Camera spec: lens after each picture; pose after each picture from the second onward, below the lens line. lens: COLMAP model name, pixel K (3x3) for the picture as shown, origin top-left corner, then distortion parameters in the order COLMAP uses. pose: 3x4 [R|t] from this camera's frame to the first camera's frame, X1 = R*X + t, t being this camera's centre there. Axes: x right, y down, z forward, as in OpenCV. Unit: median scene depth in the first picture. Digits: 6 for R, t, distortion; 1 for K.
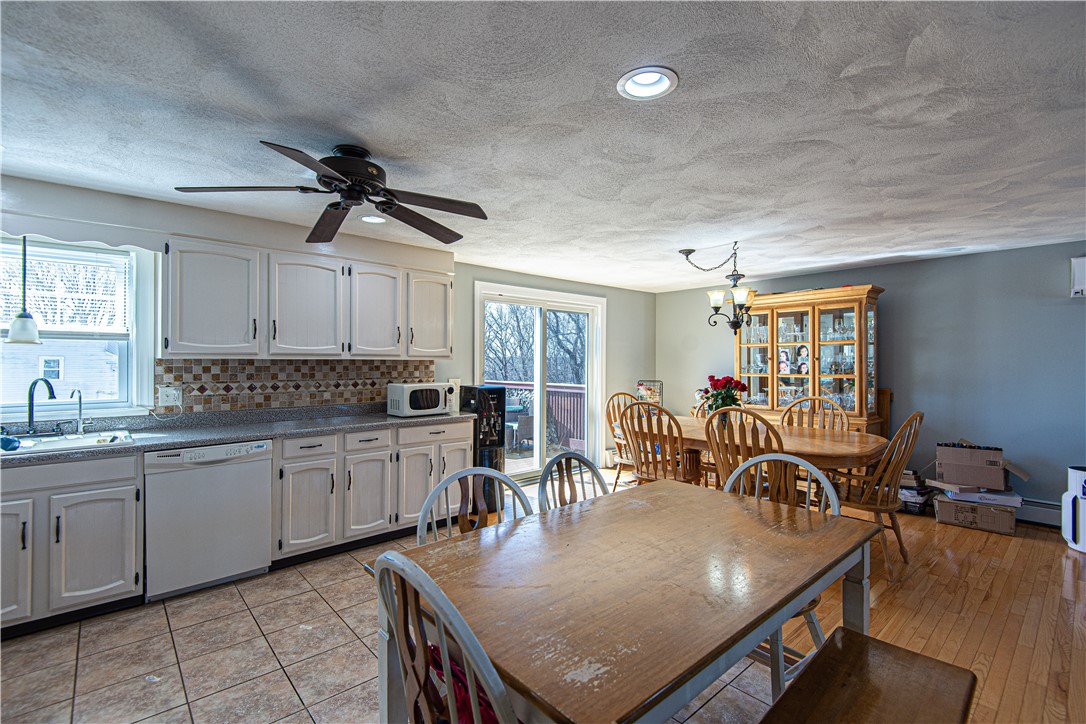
lens RADIAL K [[476.5, 0, 568.4], [0, 476.5, 362.8], [0, 0, 1]] dist [-0.004930, -0.001711]
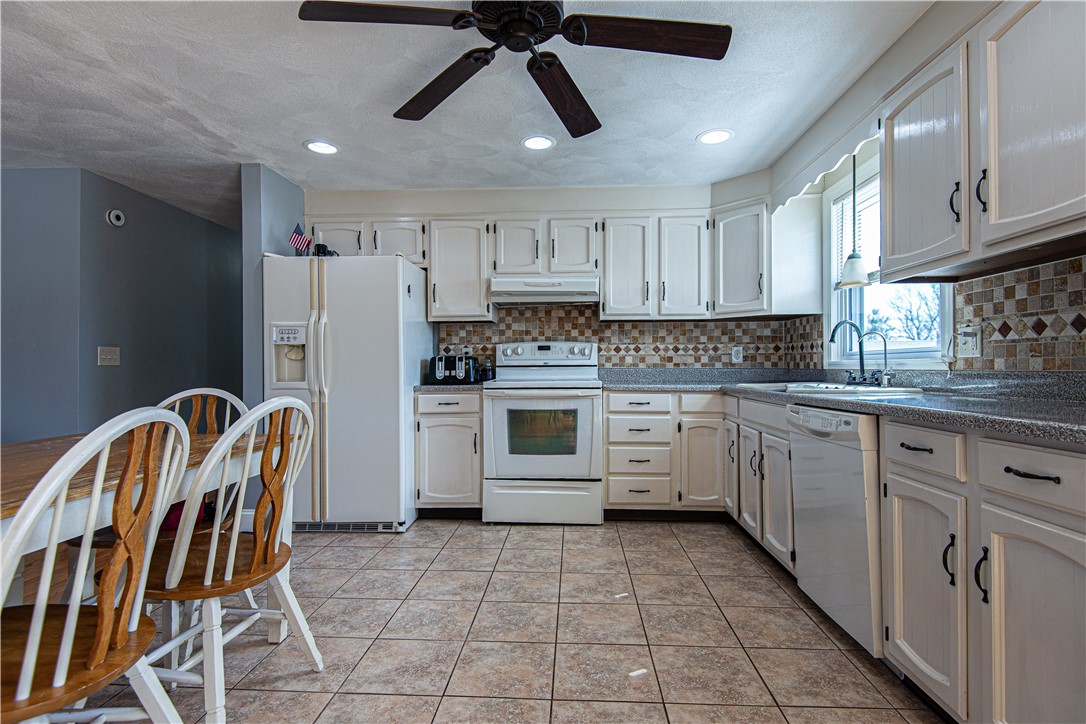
lens RADIAL K [[536.0, 0, 541.8], [0, 536.0, 365.8], [0, 0, 1]] dist [0.017489, -0.000565]
pose [[-0.738424, -0.003449, -0.674328, 0.037826], [-0.002042, 0.999994, -0.002878, 0.093666], [0.674334, -0.000748, -0.738426, 1.030069]]
